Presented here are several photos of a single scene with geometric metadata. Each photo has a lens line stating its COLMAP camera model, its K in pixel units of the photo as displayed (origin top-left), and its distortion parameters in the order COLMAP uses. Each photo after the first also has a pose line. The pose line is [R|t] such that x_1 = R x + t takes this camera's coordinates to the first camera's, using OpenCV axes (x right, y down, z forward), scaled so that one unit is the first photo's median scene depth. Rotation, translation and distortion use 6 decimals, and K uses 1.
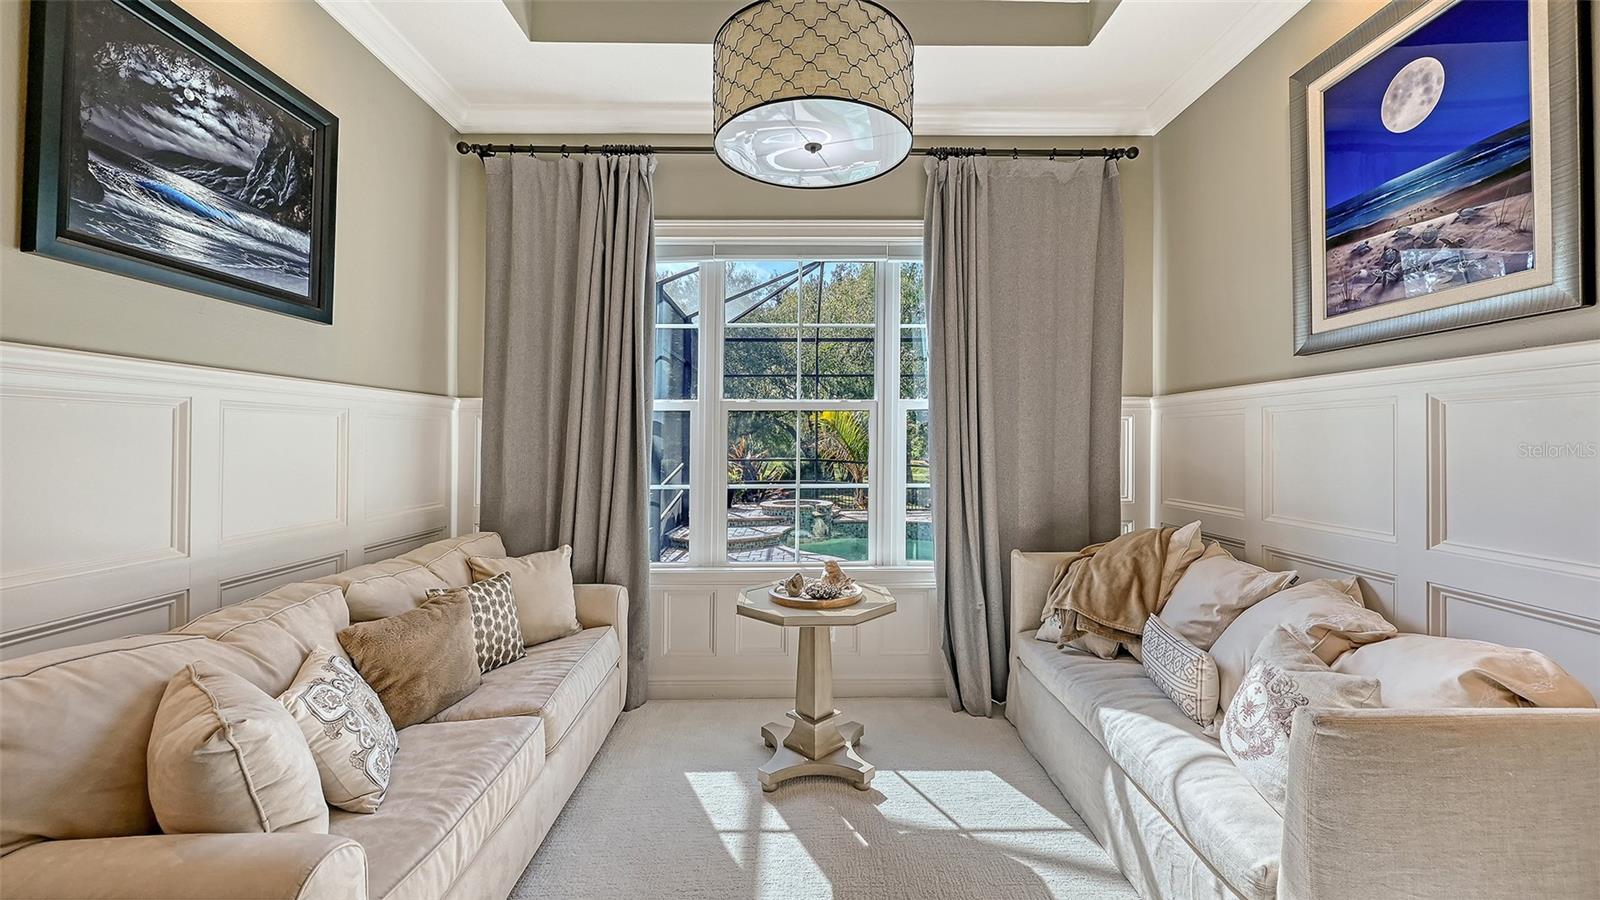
lens RADIAL K [[650.4, 0, 798.2], [0, 650.4, 435.5], [0, 0, 1]] dist [0.000633, 0.000100]
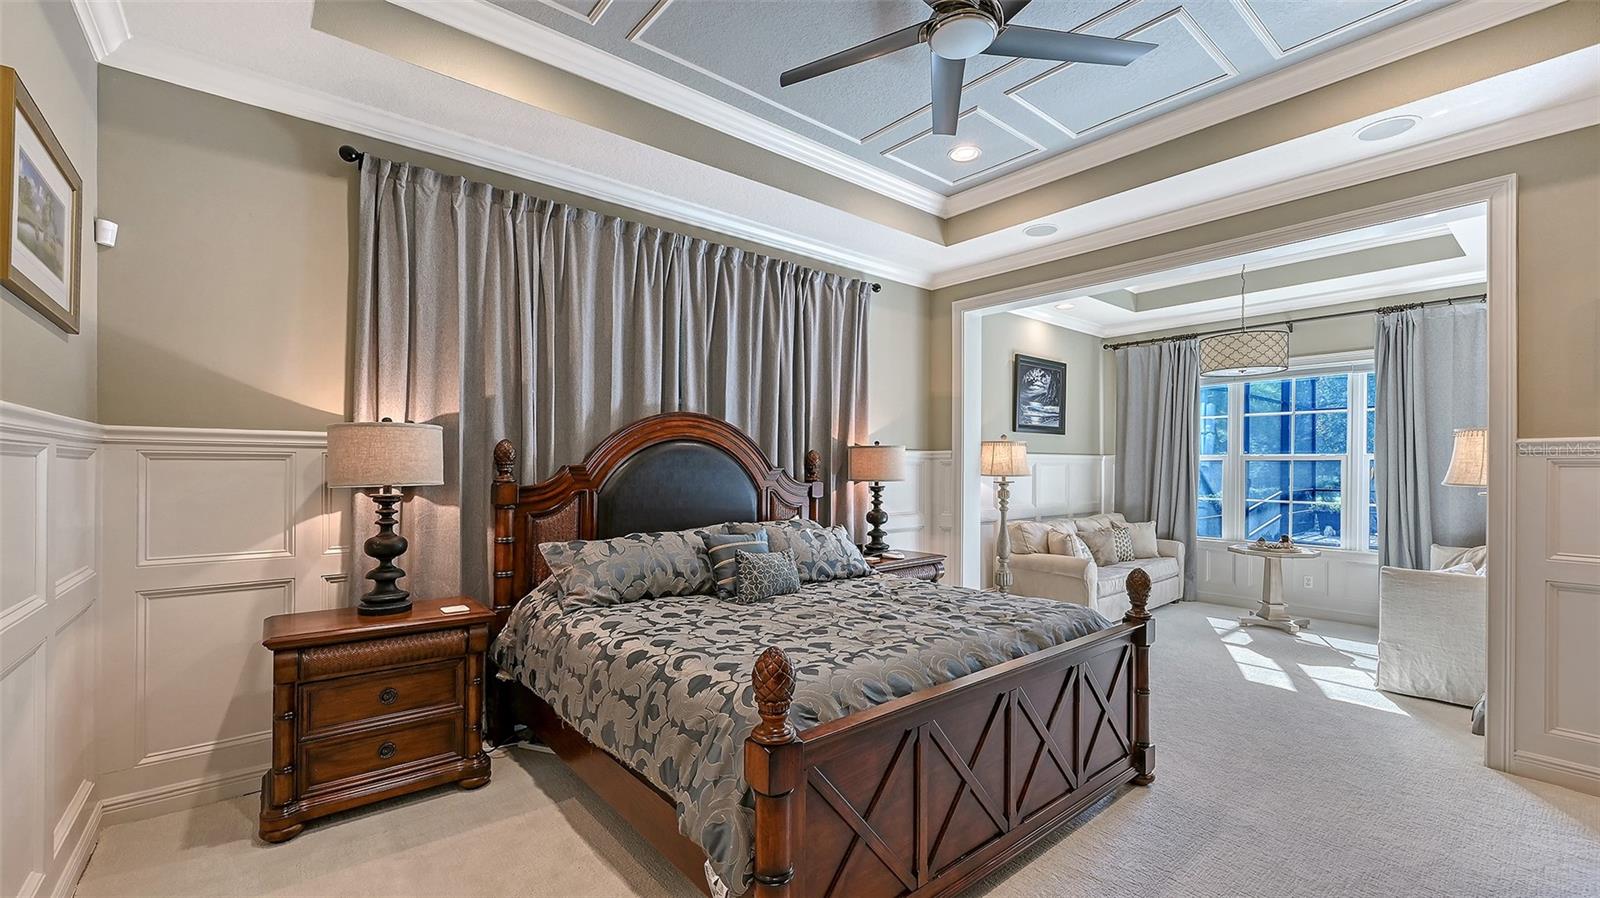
lens RADIAL K [[650.4, 0, 793.3], [0, 650.4, 452.4], [0, 0, 1]] dist [0.000633, 0.000100]
pose [[0.629411, -0.006859, -0.777042, 0.605134], [0.003175, 0.999975, -0.006255, -0.059412], [0.777066, 0.001469, 0.629417, -1.379039]]
